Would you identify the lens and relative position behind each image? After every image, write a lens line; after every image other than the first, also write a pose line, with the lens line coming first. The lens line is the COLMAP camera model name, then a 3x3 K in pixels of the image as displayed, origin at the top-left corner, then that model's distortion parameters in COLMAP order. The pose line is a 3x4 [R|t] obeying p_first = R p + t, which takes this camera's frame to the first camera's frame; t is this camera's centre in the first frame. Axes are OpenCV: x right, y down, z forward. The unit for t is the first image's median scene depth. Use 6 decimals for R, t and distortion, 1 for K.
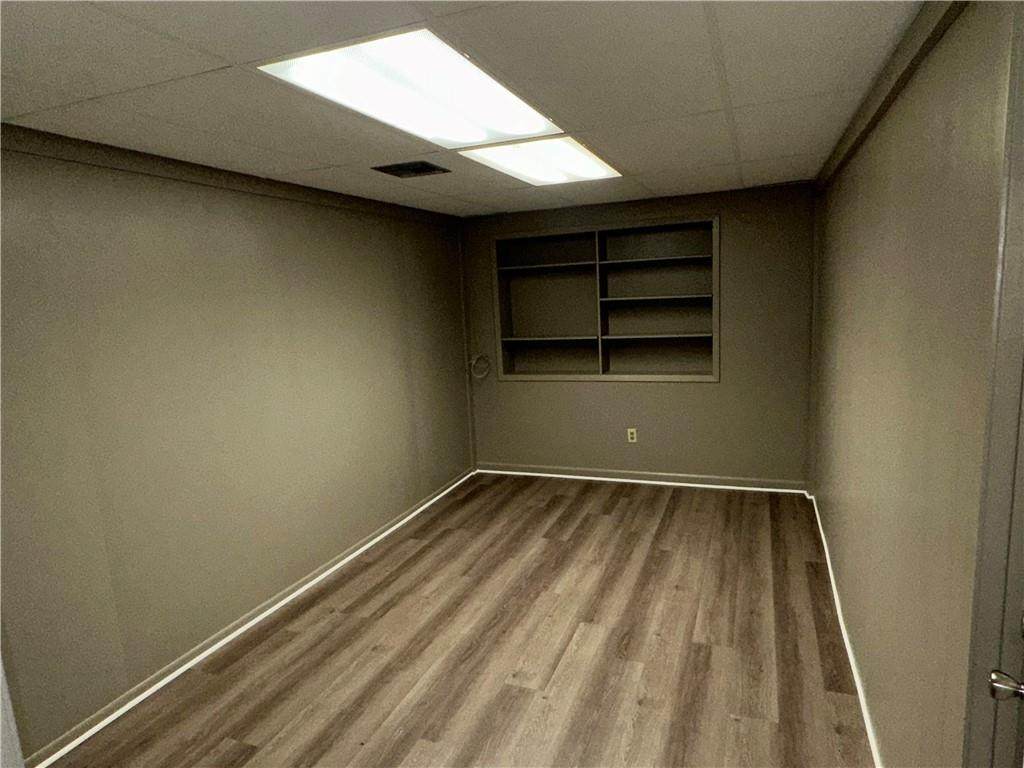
lens RADIAL K [[620.5, 0, 512.1], [0, 620.5, 385.5], [0, 0, 1]] dist [0.000961, -0.000278]
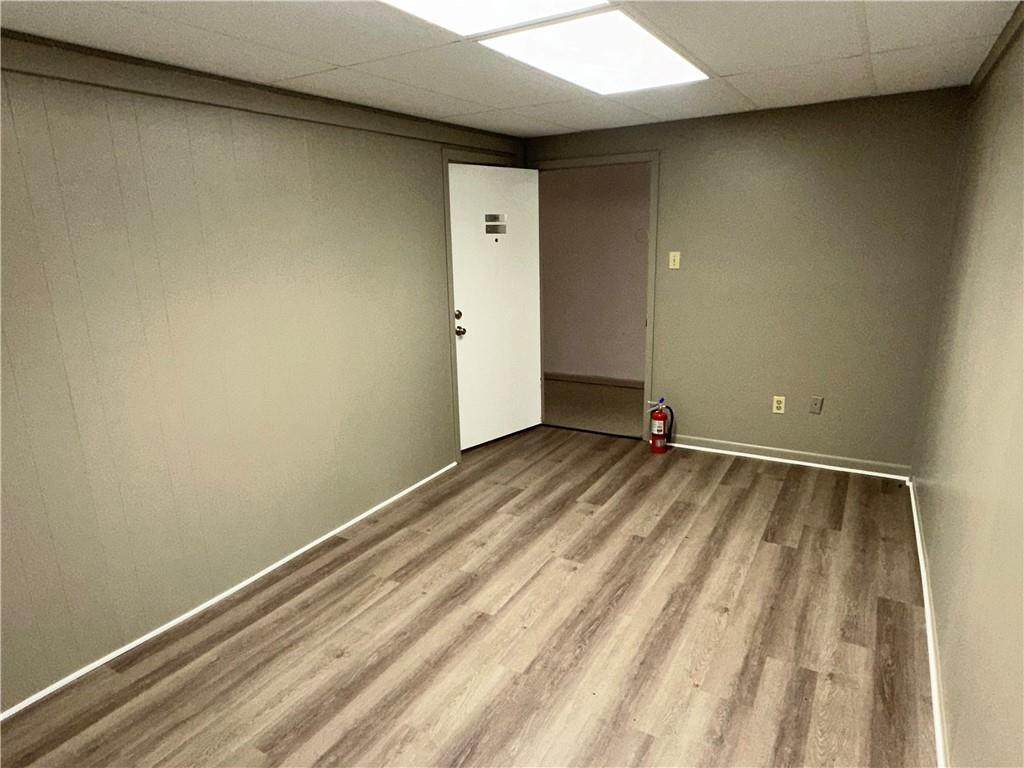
lens RADIAL K [[620.5, 0, 511.3], [0, 620.5, 384.2], [0, 0, 1]] dist [0.000961, -0.000278]
pose [[-0.984016, 0.039710, 0.173599, -0.084307], [0.102957, 0.922249, 0.372635, -0.257159], [-0.145304, 0.384552, -0.911596, 1.767560]]
